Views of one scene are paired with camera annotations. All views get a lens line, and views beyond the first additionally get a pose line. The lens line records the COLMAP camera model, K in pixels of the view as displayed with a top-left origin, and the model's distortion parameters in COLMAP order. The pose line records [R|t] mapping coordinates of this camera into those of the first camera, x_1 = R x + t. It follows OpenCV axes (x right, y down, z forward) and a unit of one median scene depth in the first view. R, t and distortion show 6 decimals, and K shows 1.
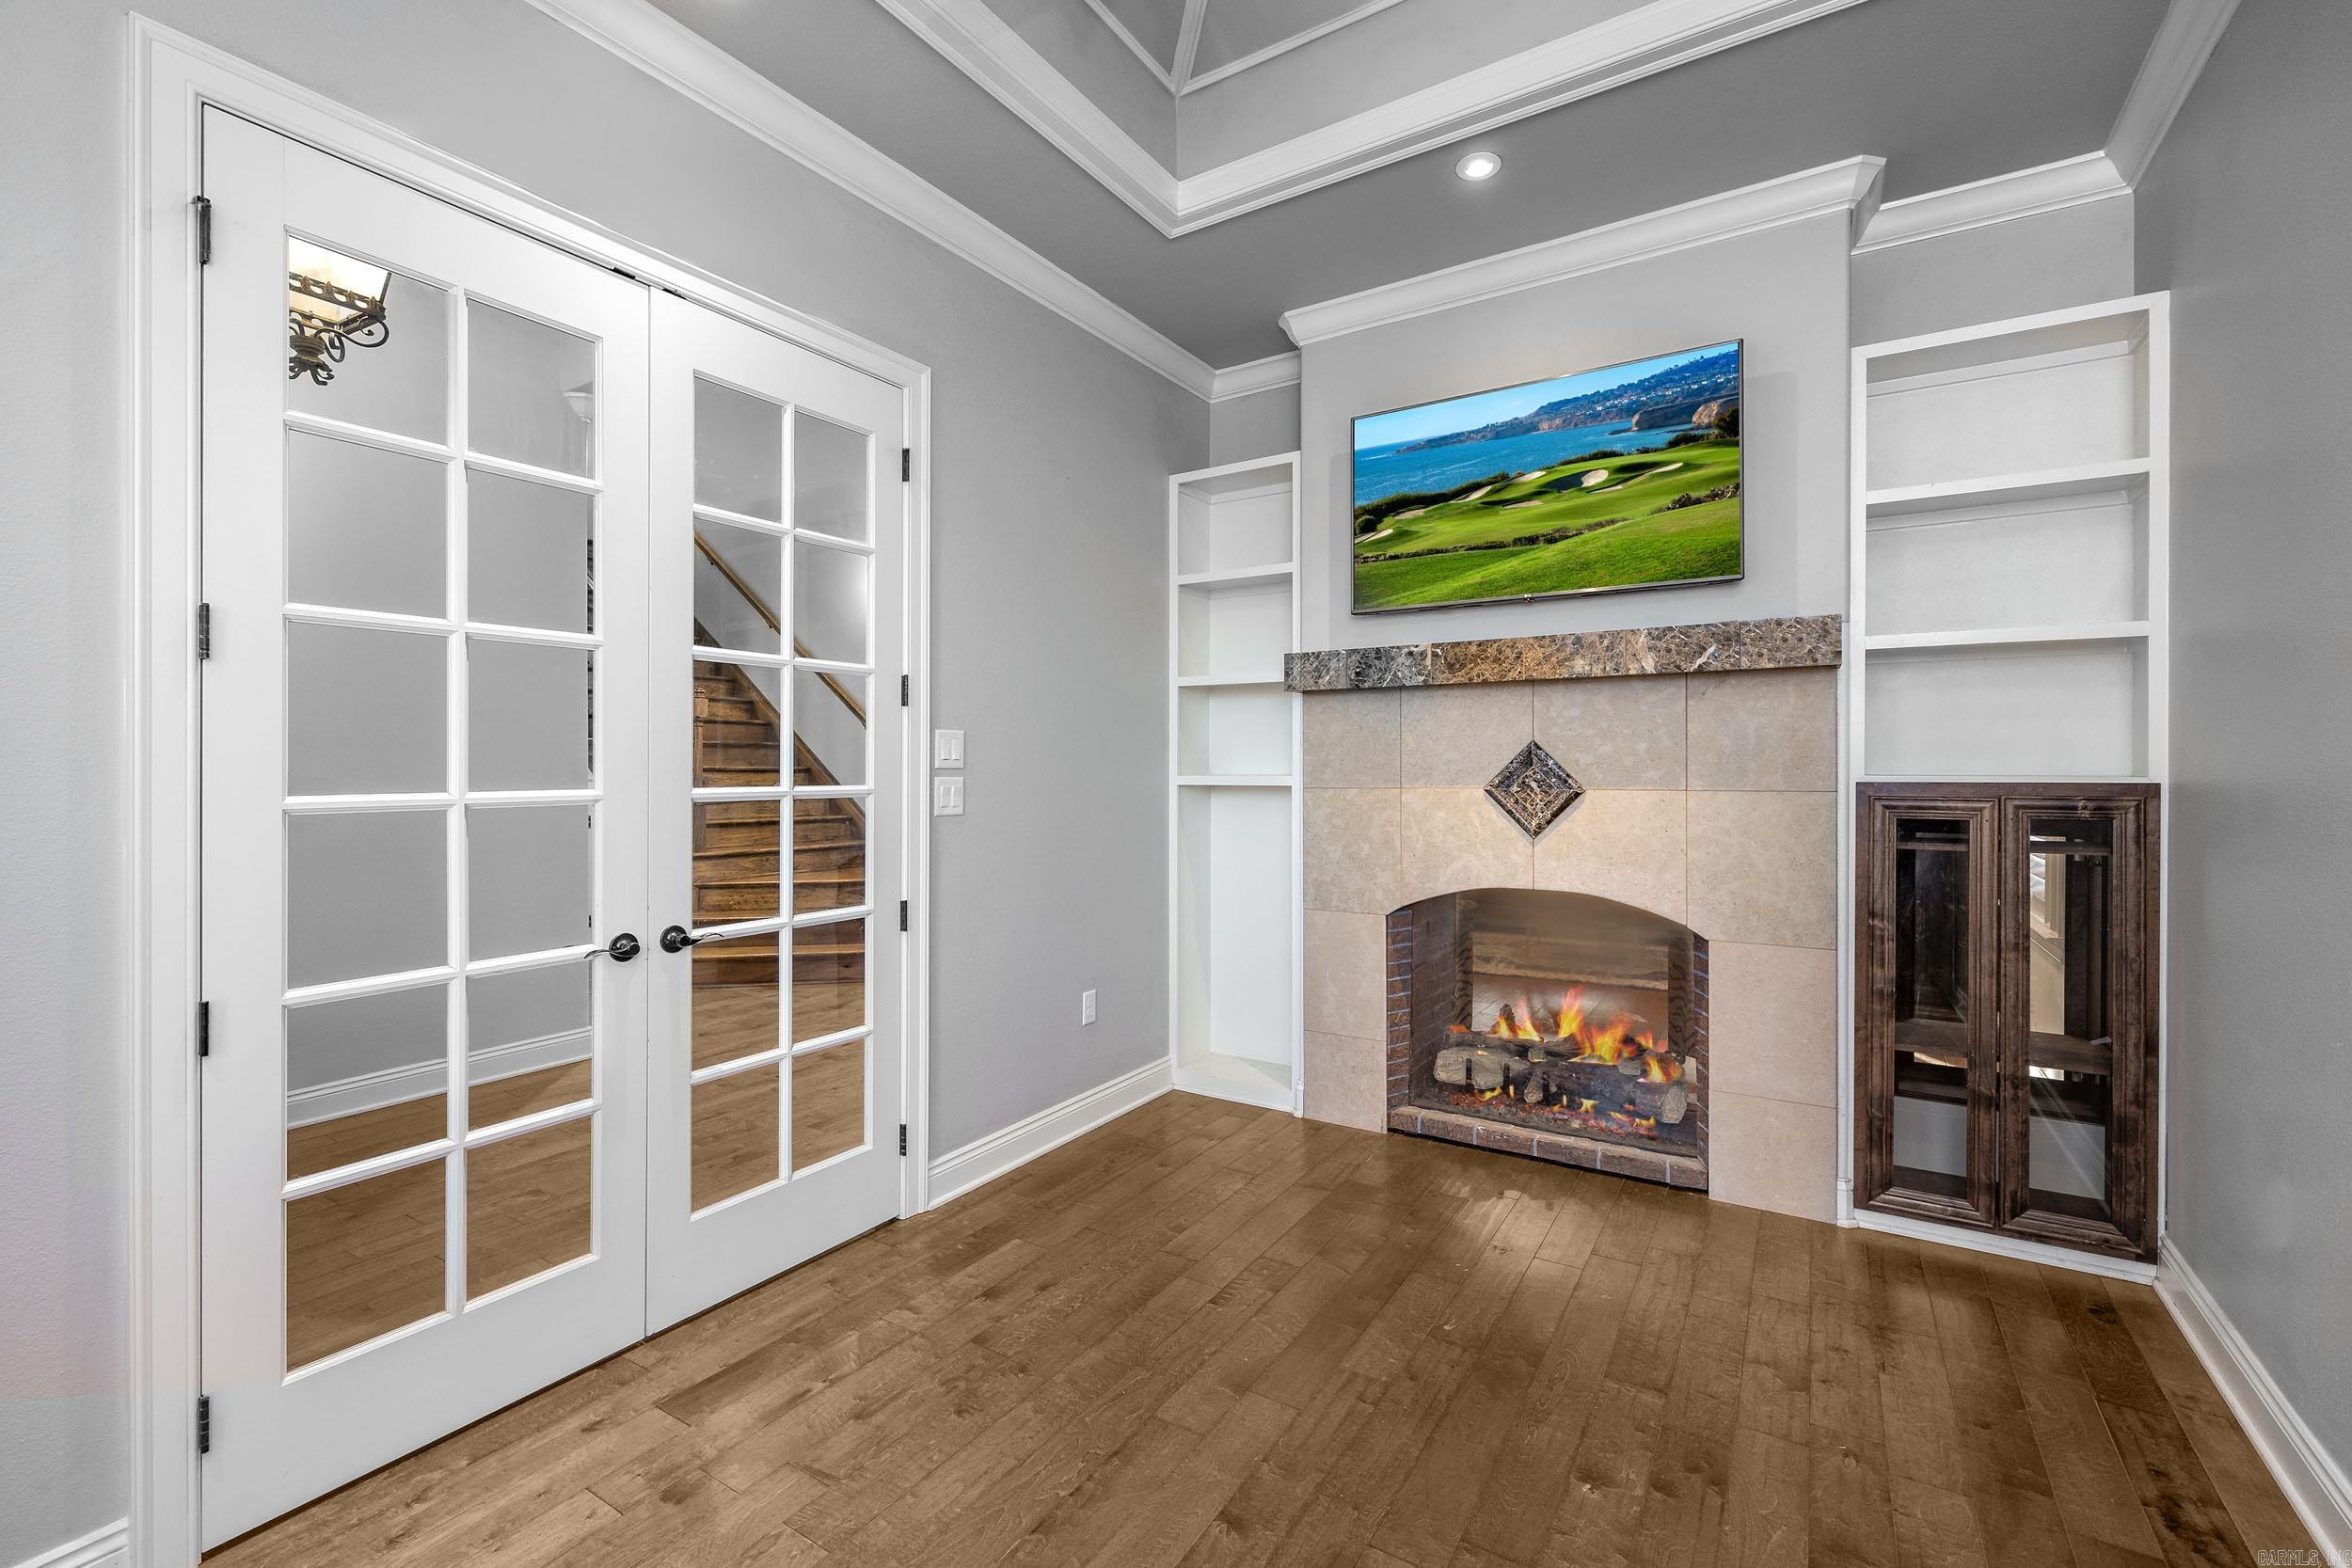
lens RADIAL K [[1027.6, 0, 1177.8], [0, 1027.6, 774.3], [0, 0, 1]] dist [0.000638, 0.000217]
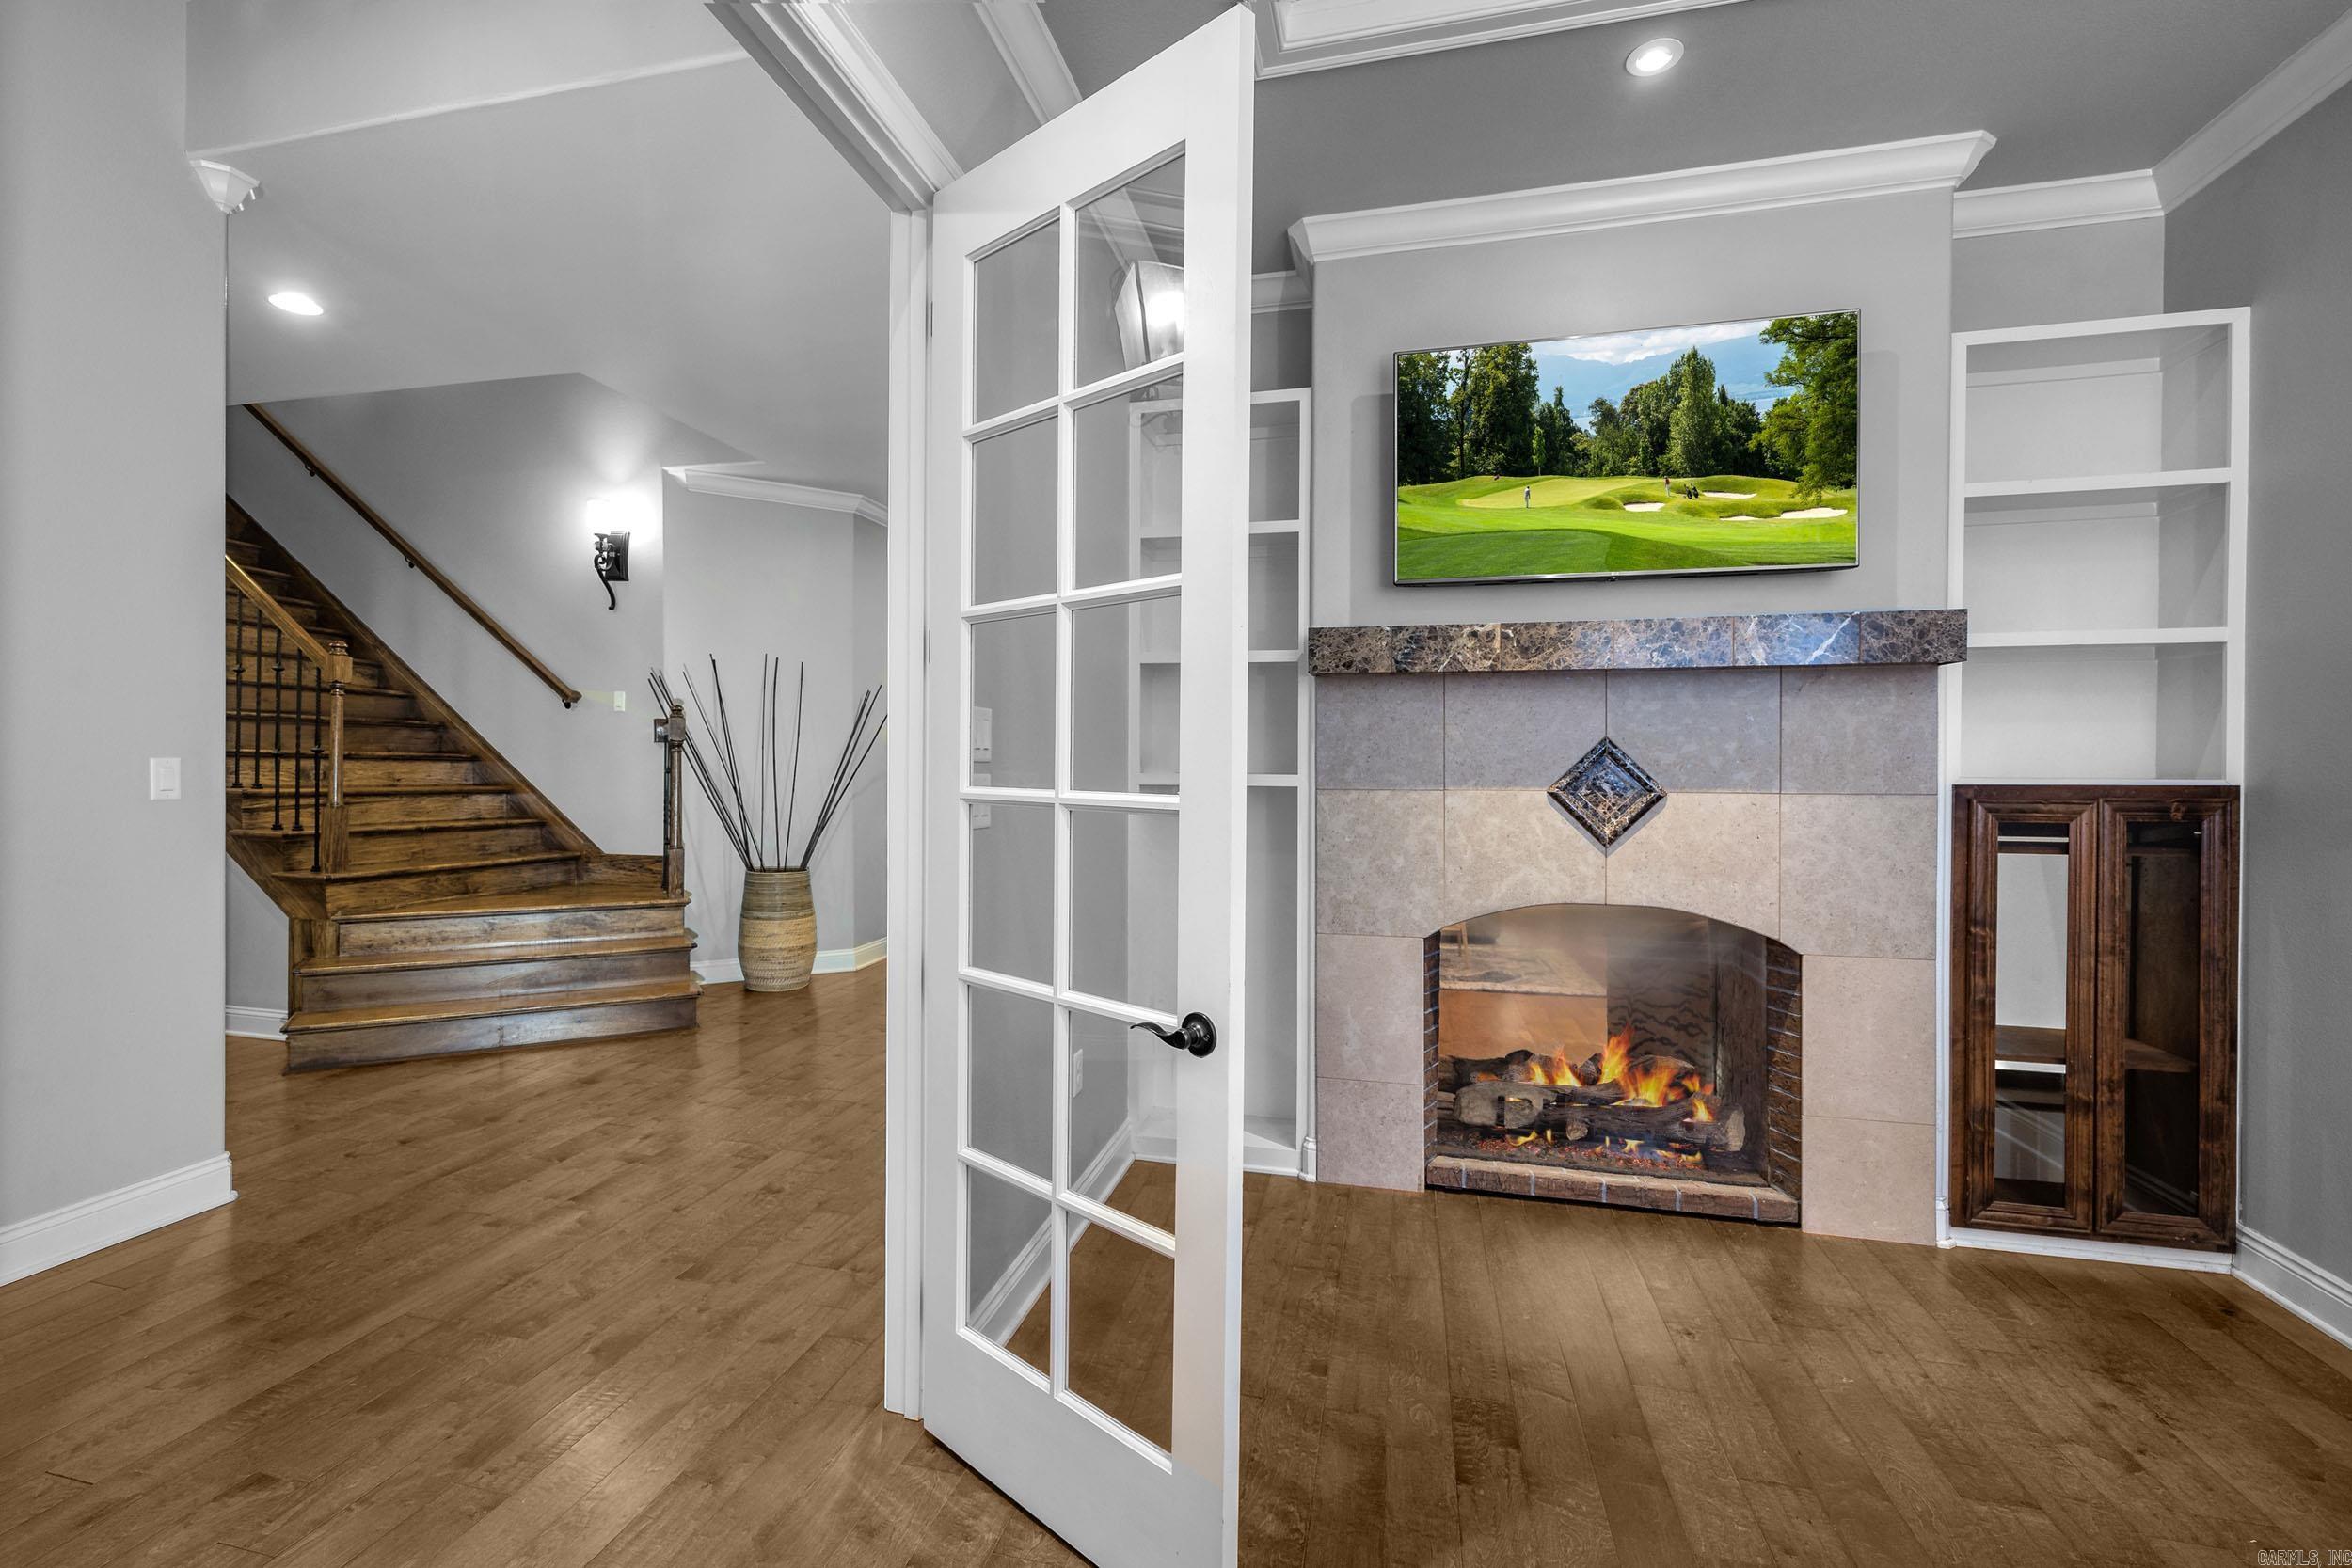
lens RADIAL K [[1062.5, 0, 1162.7], [0, 1062.5, 775.6], [0, 0, 1]] dist [-0.000469, -0.000511]
pose [[0.951561, 0.001913, 0.307454, -0.324130], [-0.003961, 0.999974, 0.006038, -0.003843], [-0.307435, -0.006963, 0.951544, 0.259758]]
